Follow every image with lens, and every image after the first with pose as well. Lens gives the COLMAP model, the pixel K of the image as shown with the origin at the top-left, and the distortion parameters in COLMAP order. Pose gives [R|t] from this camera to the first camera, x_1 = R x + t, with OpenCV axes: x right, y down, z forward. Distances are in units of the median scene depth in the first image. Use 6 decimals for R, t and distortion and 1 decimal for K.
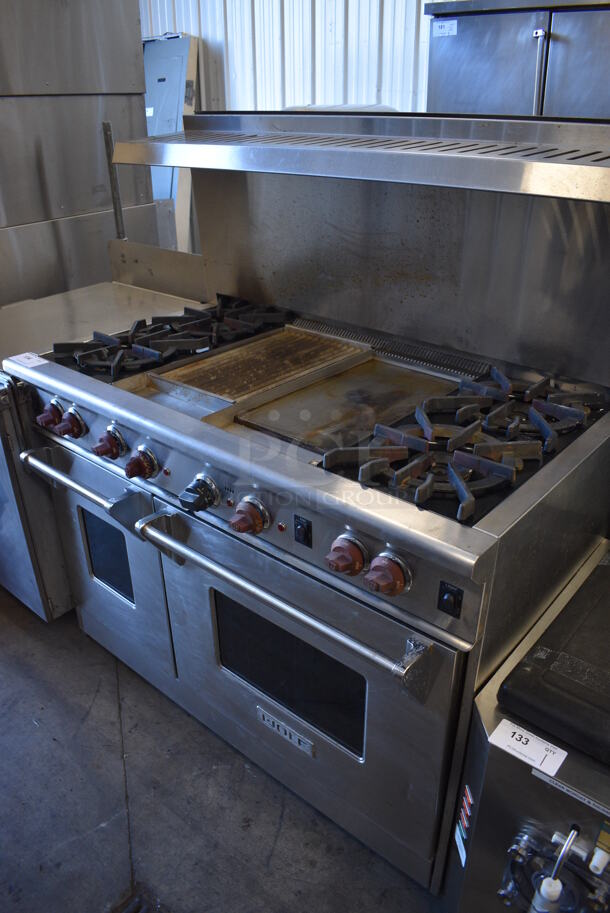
lens RADIAL K [[707.1, 0, 305.0], [0, 707.1, 456.5], [0, 0, 1]] dist [-0.102707, 0.010332]
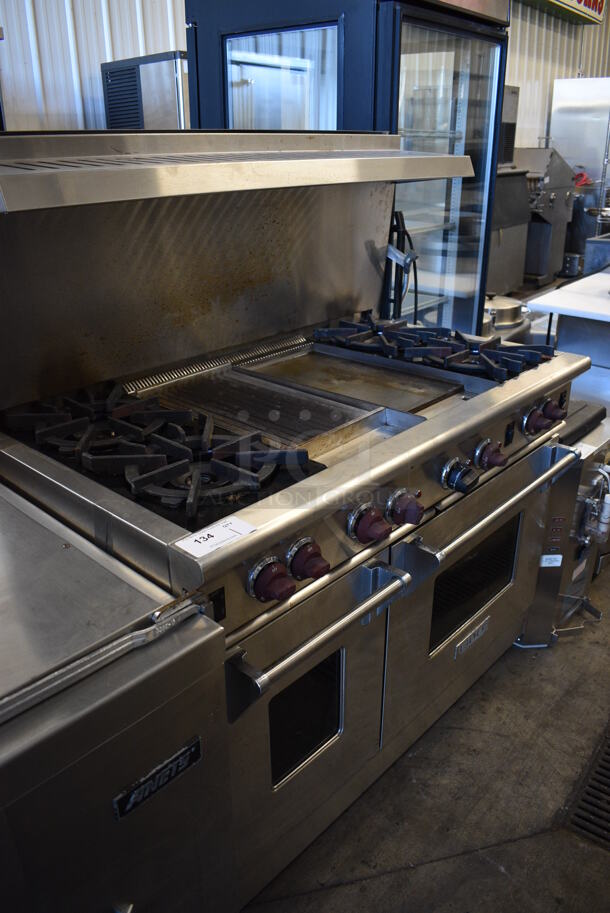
lens RADIAL K [[707.1, 0, 305.0], [0, 707.1, 456.5], [0, 0, 1]] dist [-0.102707, 0.010332]
pose [[0.029135, -0.400320, 0.915912, -0.921569], [0.470400, 0.813987, 0.340808, -0.364450], [-0.881972, 0.420915, 0.212026, 0.794879]]
